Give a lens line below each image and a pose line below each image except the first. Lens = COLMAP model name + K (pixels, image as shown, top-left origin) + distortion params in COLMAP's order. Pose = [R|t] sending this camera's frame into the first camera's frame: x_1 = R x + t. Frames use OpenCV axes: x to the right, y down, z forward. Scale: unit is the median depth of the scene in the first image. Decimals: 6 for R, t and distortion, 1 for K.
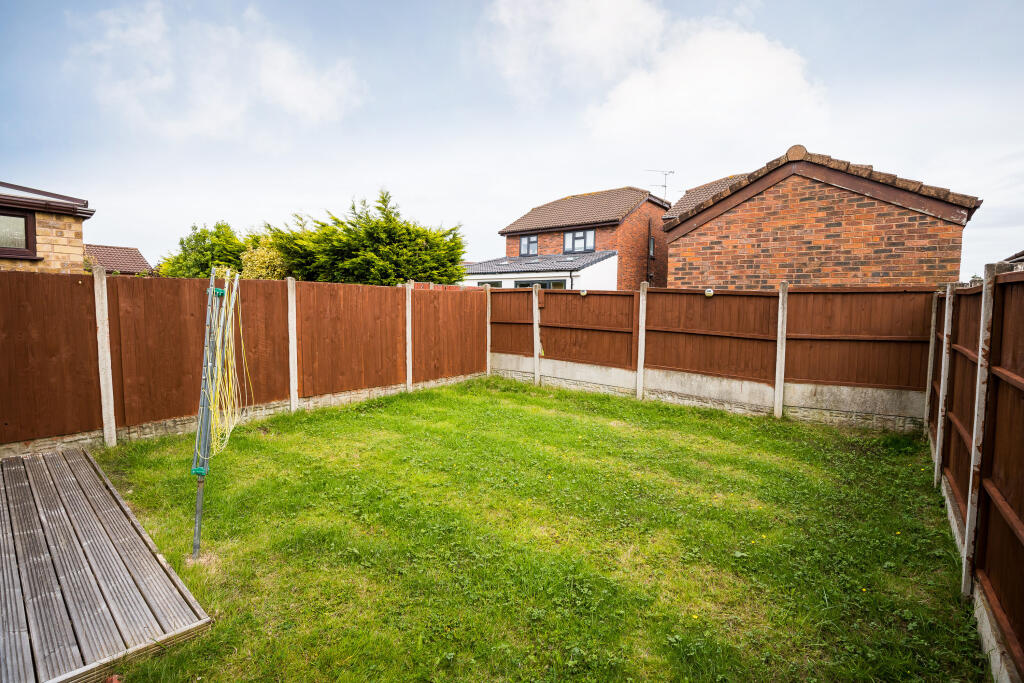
lens RADIAL K [[472.1, 0, 515.2], [0, 472.1, 337.6], [0, 0, 1]] dist [-0.020137, 0.000461]
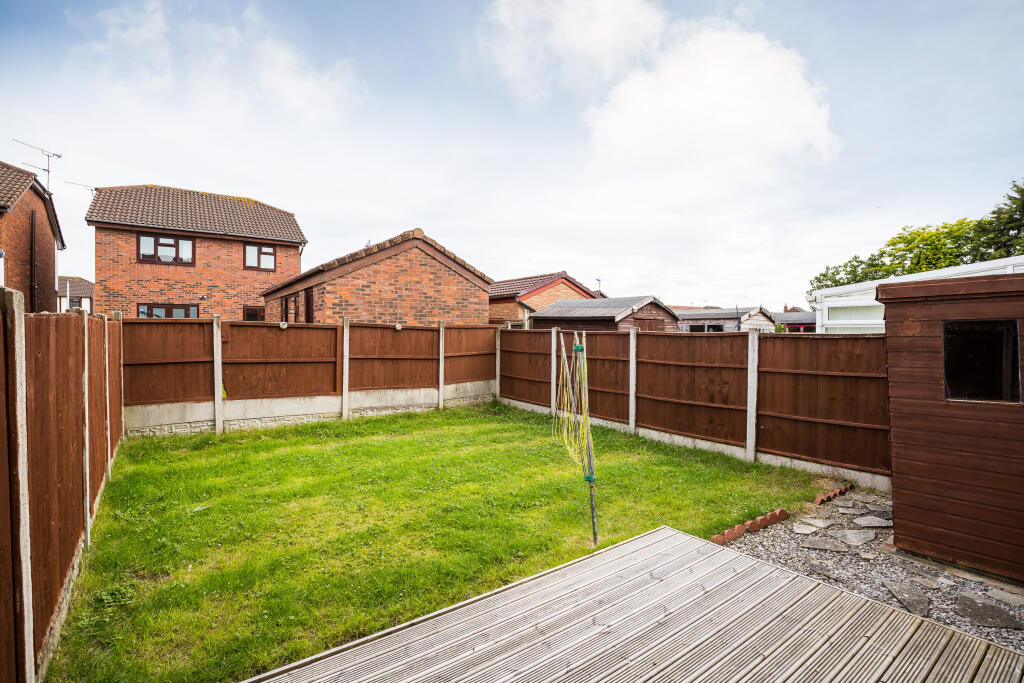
lens RADIAL K [[472.1, 0, 515.2], [0, 472.1, 337.6], [0, 0, 1]] dist [-0.020137, 0.000461]
pose [[0.253754, -0.030506, 0.966788, -0.767979], [0.061402, 0.997995, 0.015374, -0.062815], [-0.965318, 0.055461, 0.255118, 0.319540]]
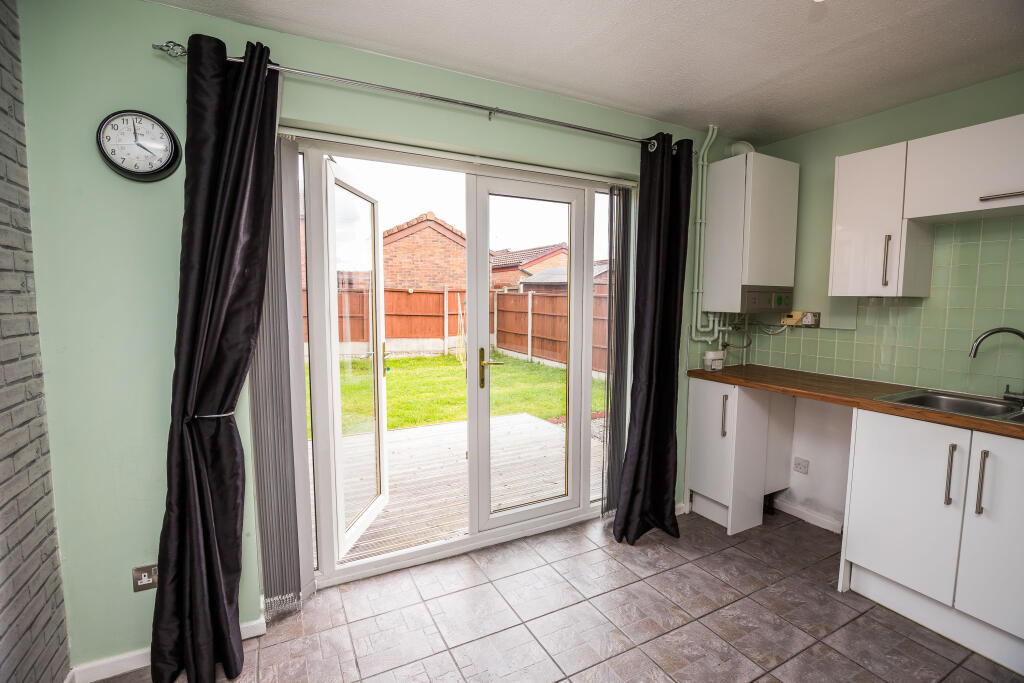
lens RADIAL K [[472.1, 0, 515.2], [0, 472.1, 337.6], [0, 0, 1]] dist [-0.020137, 0.000461]
pose [[0.382014, -0.096322, 0.919123, -1.020004], [0.060907, 0.995015, 0.078960, -0.035889], [-0.922147, 0.025818, 0.385976, -0.032050]]
